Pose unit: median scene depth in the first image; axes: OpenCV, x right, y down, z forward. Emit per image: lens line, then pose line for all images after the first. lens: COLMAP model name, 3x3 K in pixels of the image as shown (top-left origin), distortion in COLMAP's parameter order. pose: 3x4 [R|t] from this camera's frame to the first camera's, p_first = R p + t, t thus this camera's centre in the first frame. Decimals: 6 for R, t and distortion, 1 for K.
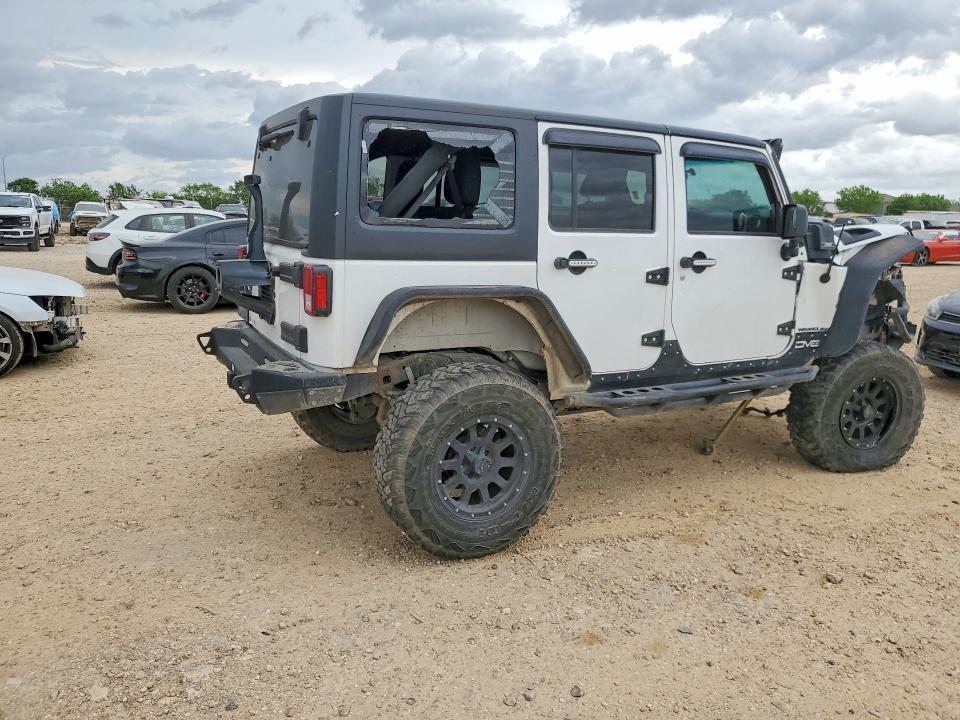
lens RADIAL K [[784.4, 0, 493.4], [0, 784.4, 359.5], [0, 0, 1]] dist [0.072197, -0.072615]
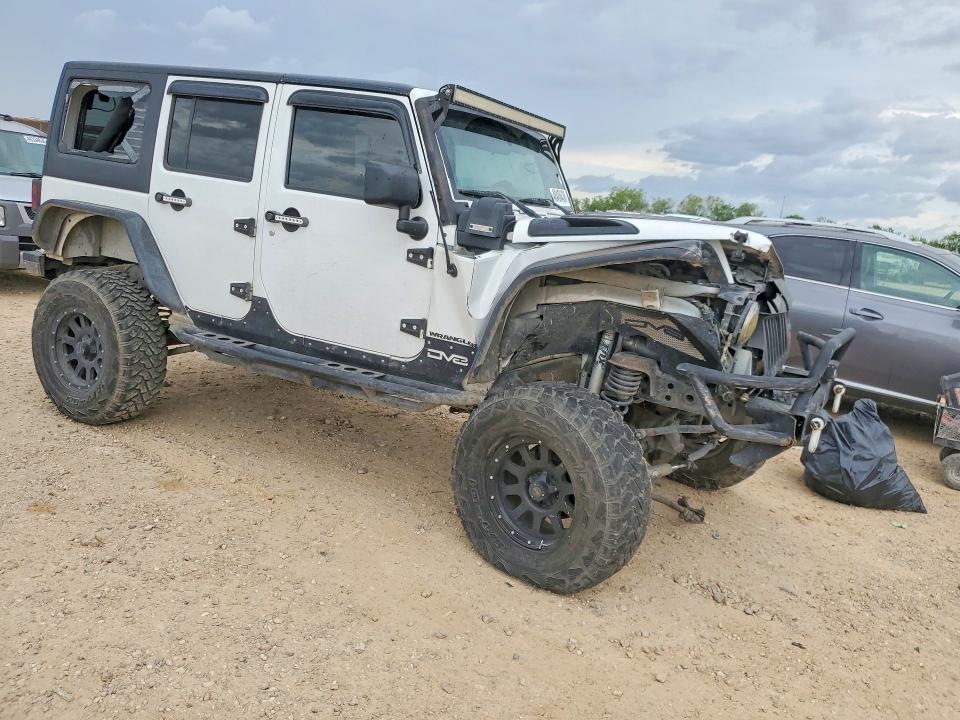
lens RADIAL K [[784.4, 0, 493.4], [0, 784.4, 359.5], [0, 0, 1]] dist [0.072197, -0.072615]
pose [[0.514447, 0.204844, -0.832696, 1.180425], [-0.258533, 0.962916, 0.077154, -0.098253], [0.817621, 0.175588, 0.548329, 0.715042]]
